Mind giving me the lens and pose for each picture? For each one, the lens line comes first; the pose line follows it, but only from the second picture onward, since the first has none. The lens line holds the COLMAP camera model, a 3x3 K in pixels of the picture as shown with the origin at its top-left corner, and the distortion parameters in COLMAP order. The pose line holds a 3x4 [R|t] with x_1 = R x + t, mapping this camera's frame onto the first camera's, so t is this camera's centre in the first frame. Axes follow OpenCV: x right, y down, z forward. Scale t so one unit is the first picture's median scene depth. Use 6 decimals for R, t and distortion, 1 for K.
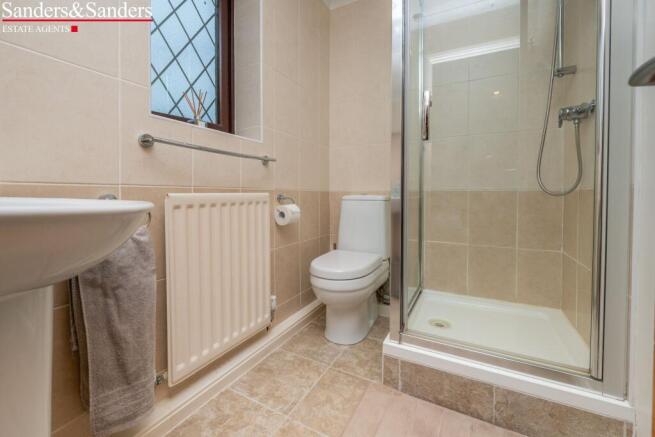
lens RADIAL K [[268.0, 0, 326.6], [0, 268.0, 202.9], [0, 0, 1]] dist [0.000194, 0.000056]
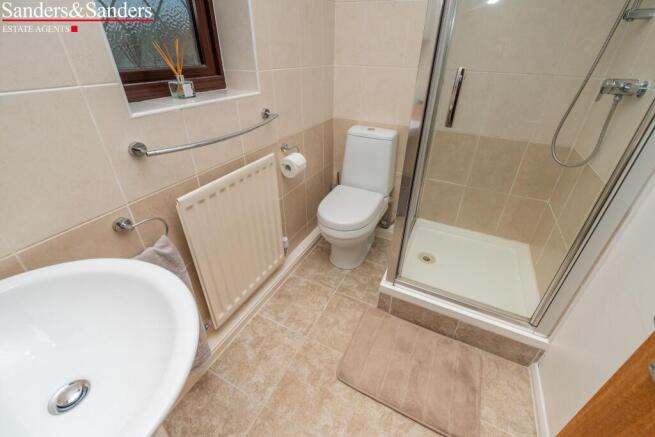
lens RADIAL K [[268.0, 0, 335.6], [0, 268.0, 201.8], [0, 0, 1]] dist [0.000194, 0.000056]
pose [[0.998801, -0.005942, 0.048584, -0.044758], [-0.017231, 0.886376, 0.462645, -0.328903], [-0.045812, -0.462928, 0.885211, 0.074731]]
